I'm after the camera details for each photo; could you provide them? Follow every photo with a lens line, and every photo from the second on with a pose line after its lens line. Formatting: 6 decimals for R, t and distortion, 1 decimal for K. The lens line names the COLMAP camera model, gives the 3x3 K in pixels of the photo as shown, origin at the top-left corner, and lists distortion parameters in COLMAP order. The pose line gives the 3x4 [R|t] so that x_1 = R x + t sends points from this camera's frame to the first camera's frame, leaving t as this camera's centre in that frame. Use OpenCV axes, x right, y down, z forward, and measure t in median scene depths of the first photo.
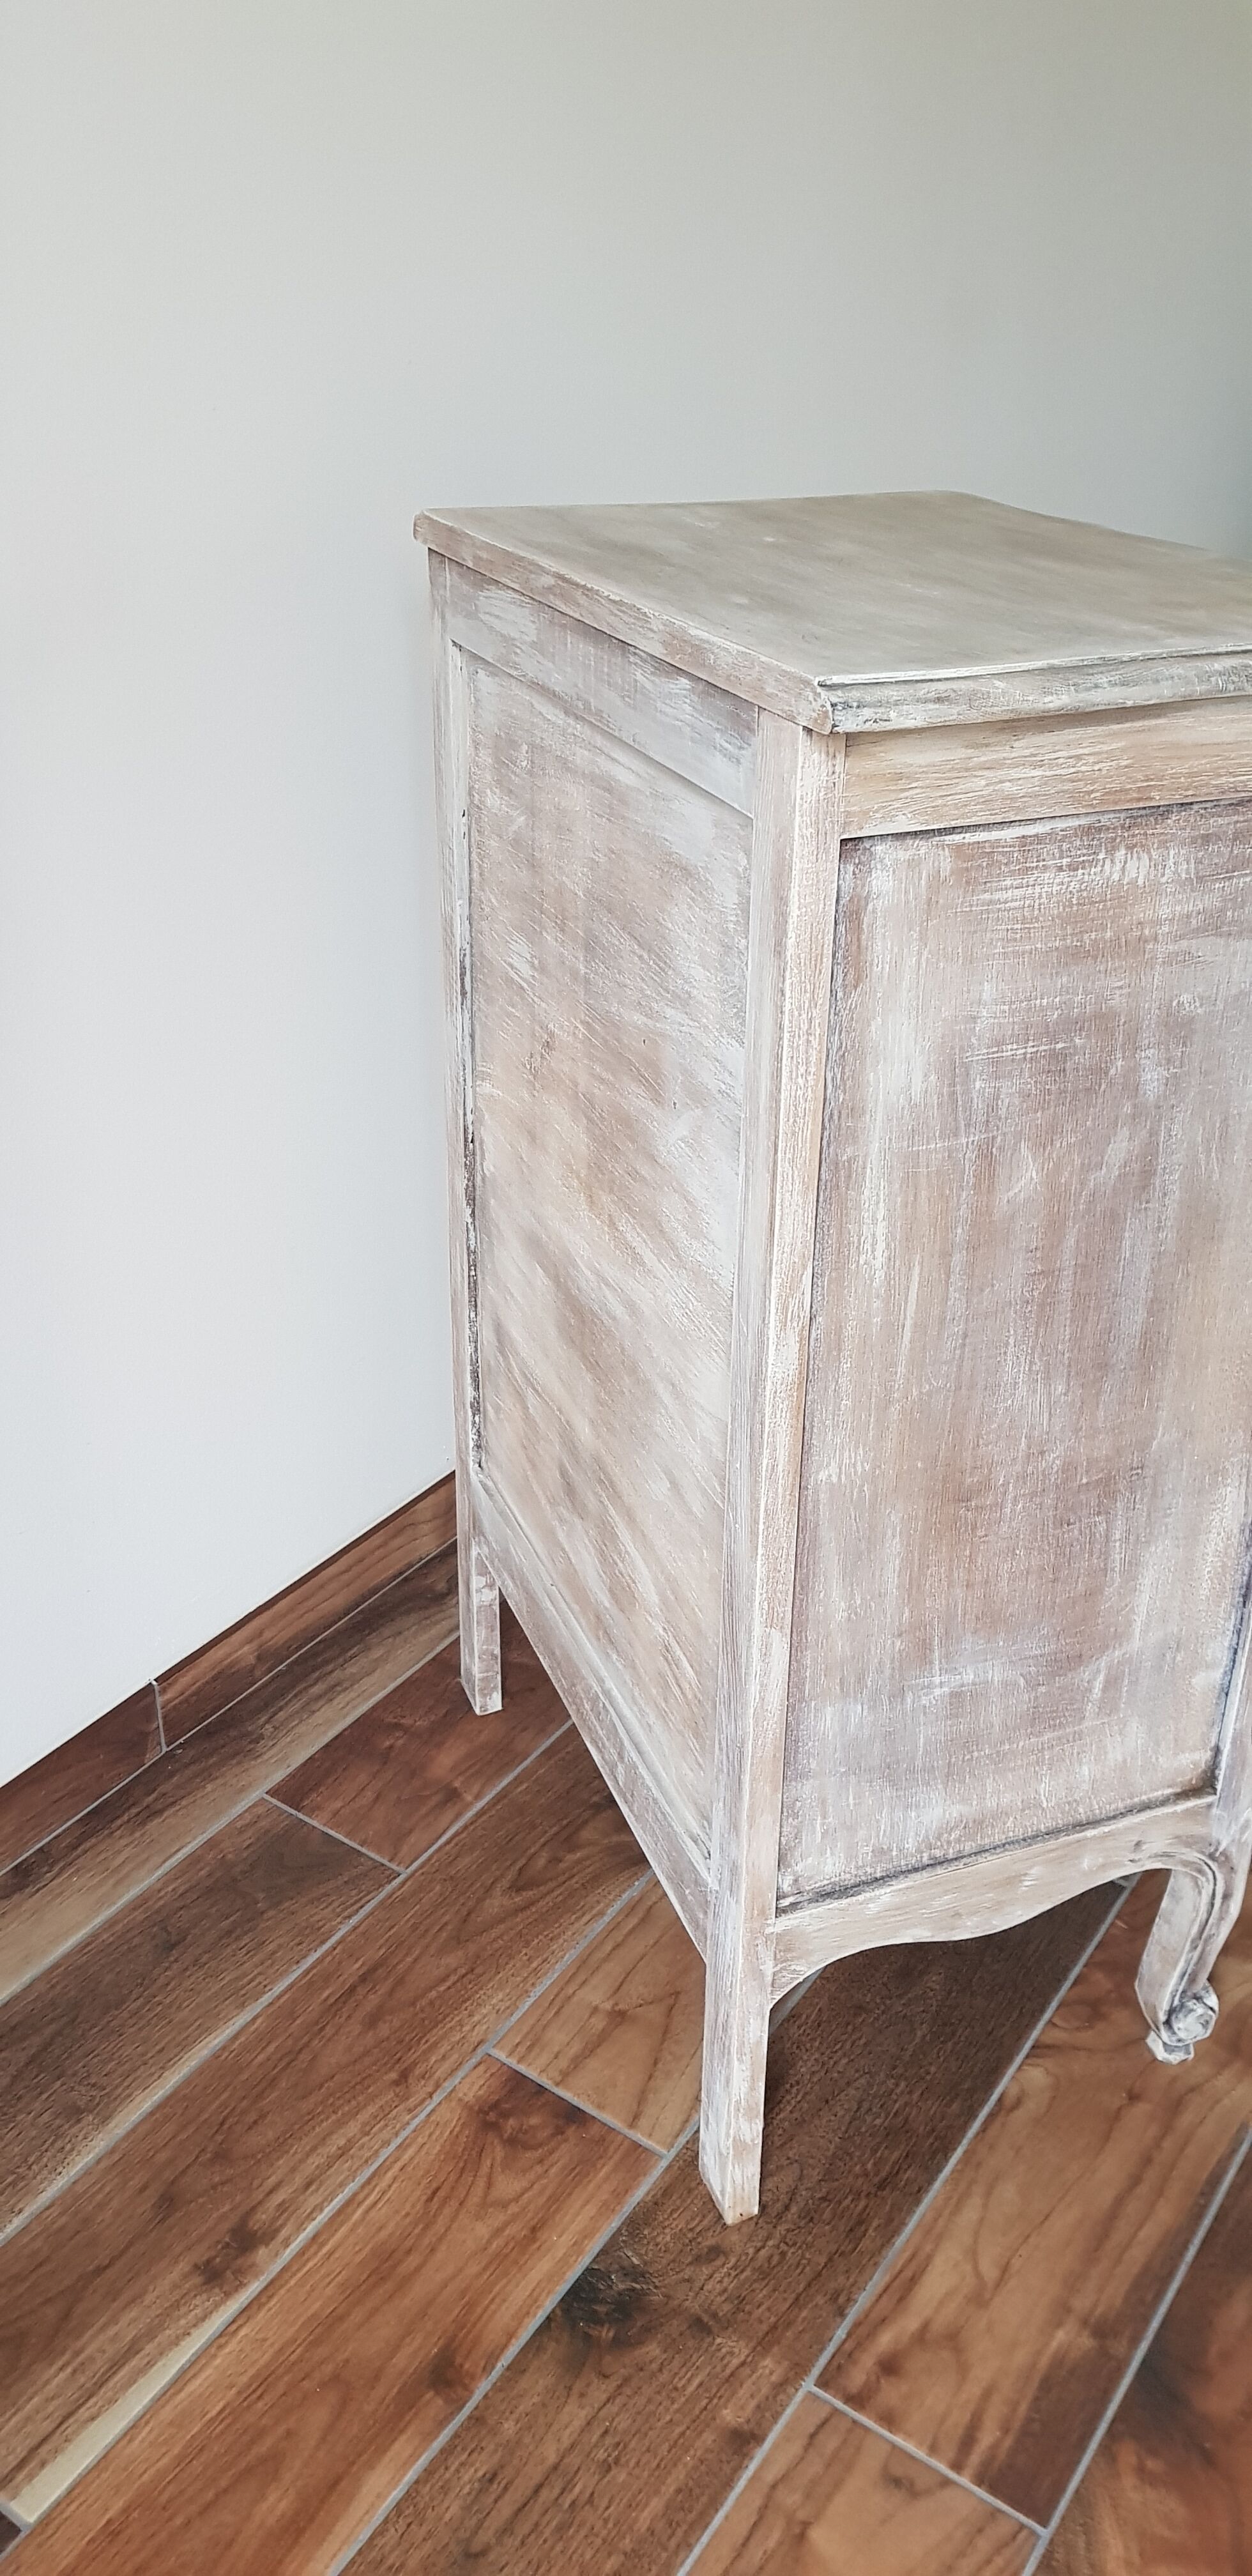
lens RADIAL K [[2036.0, 0, 648.8], [0, 2036.0, 1282.2], [0, 0, 1]] dist [0.060375, -0.108738]
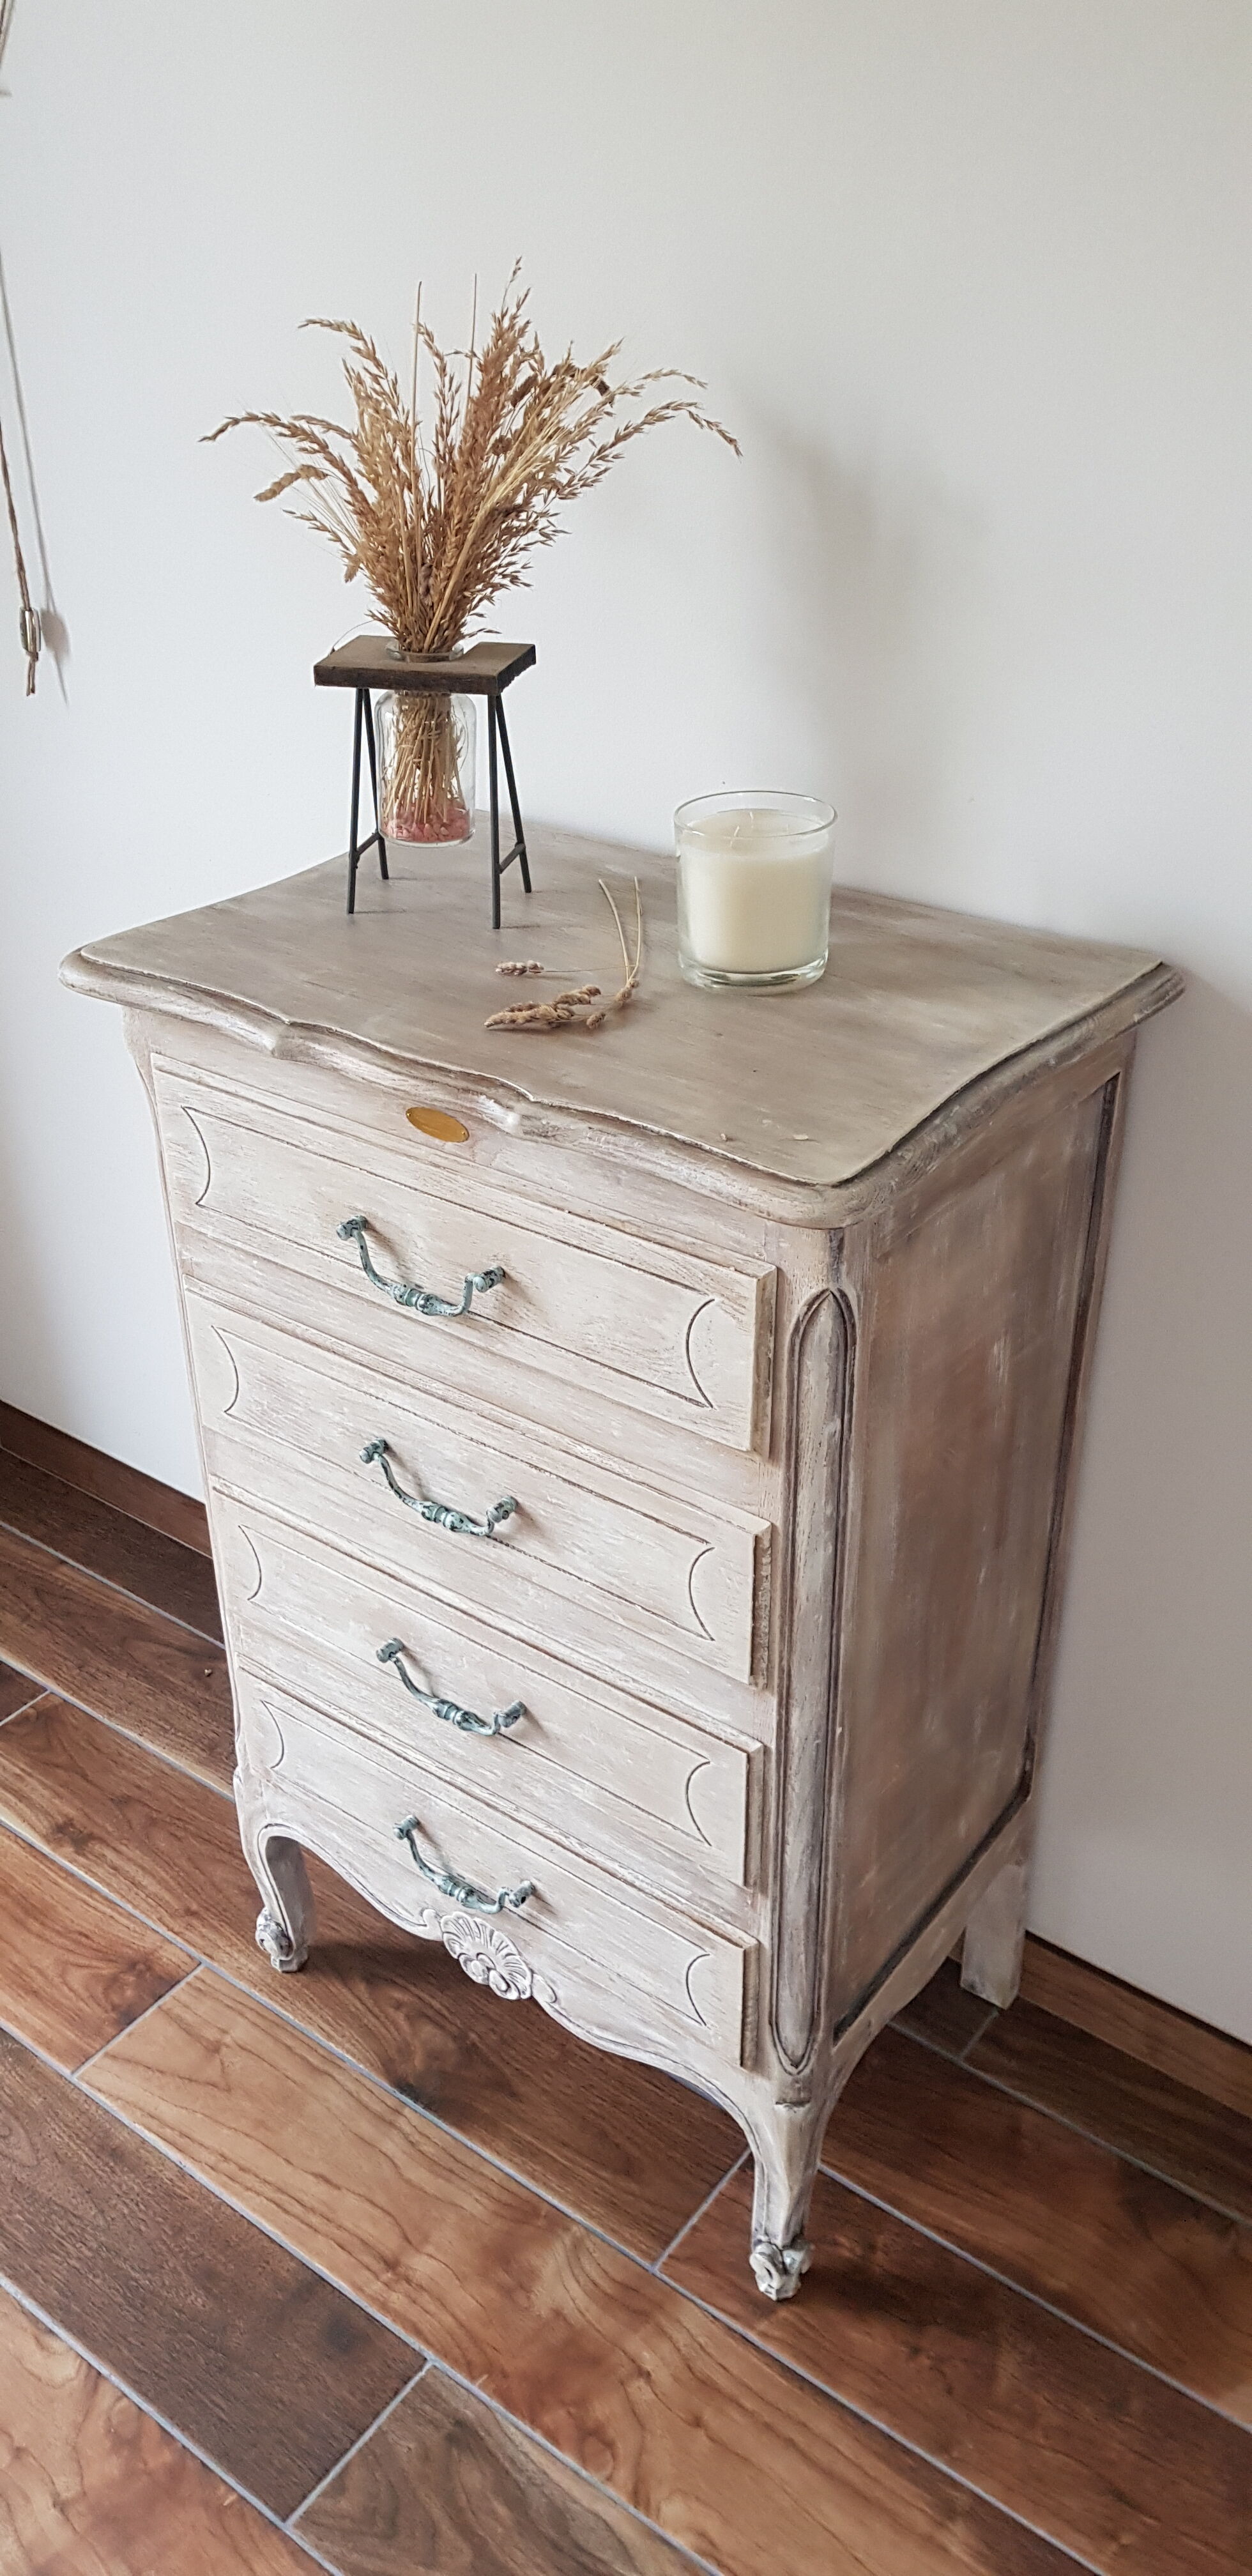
lens RADIAL K [[2036.0, 0, 605.6], [0, 2036.0, 1285.0], [0, 0, 1]] dist [0.060375, -0.108738]
pose [[-0.061518, 0.484376, -0.872694, 0.893936], [-0.456847, 0.763720, 0.456096, -0.711298], [0.887415, 0.426746, 0.174303, 0.882440]]
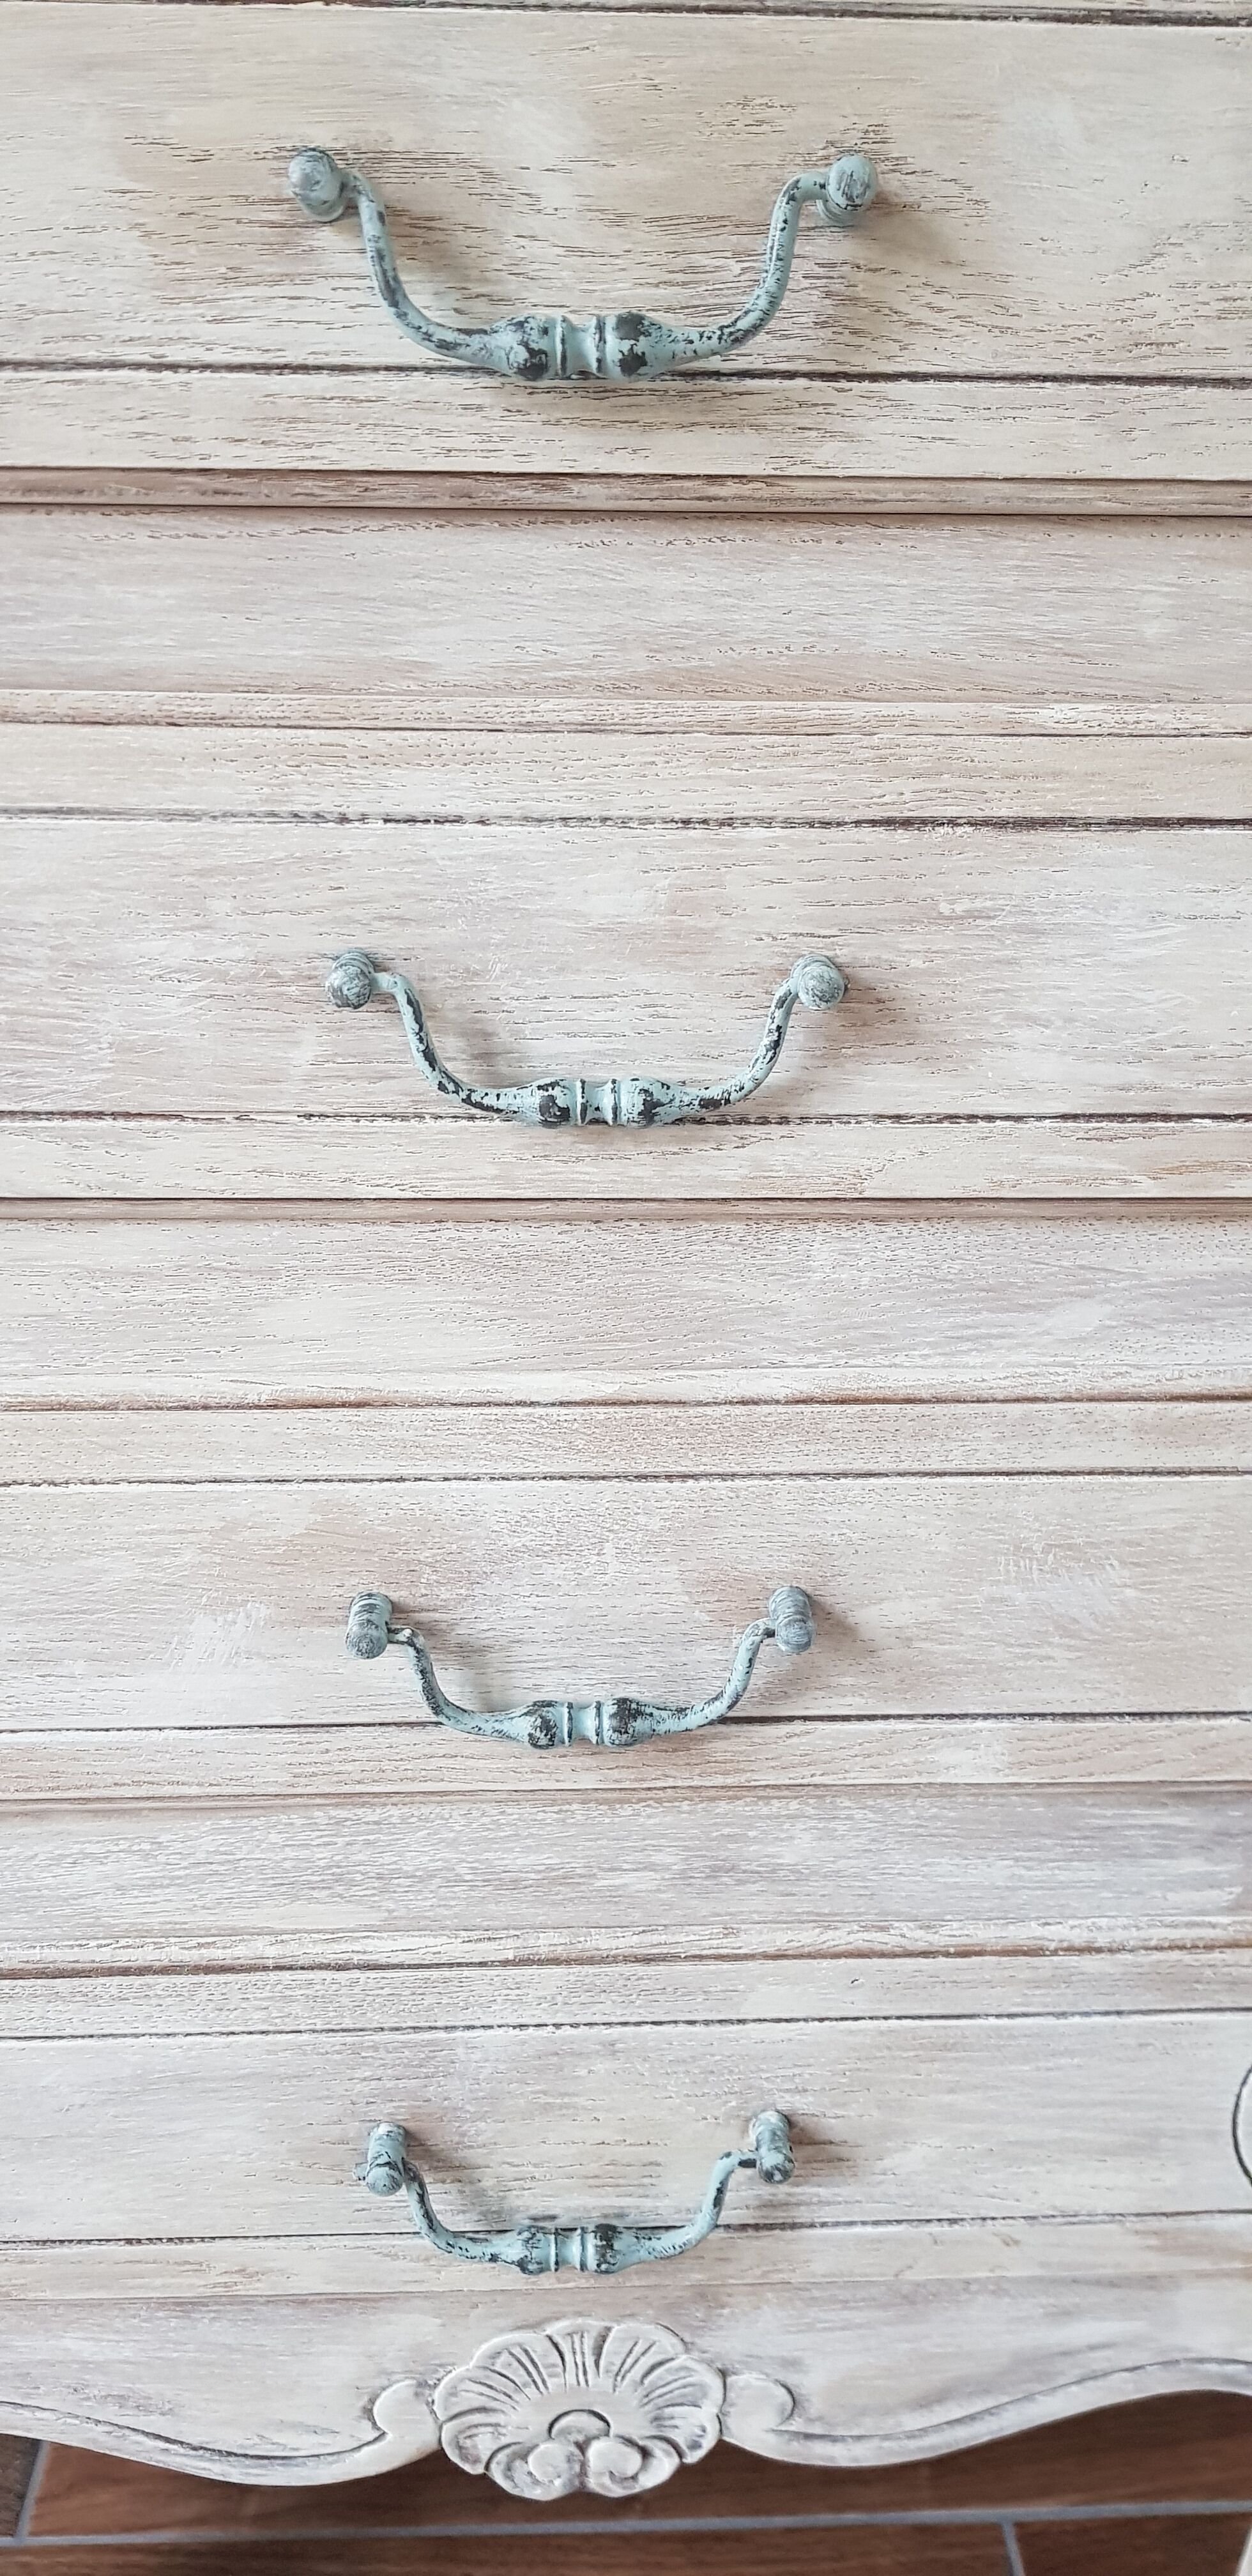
lens RADIAL K [[2036.0, 0, 629.1], [0, 2036.0, 1262.3], [0, 0, 1]] dist [0.060375, -0.108738]
pose [[0.599280, 0.234099, -0.765546, 0.344137], [-0.367848, 0.929879, -0.003605, -0.080839], [0.711021, 0.283765, 0.643371, 0.806543]]
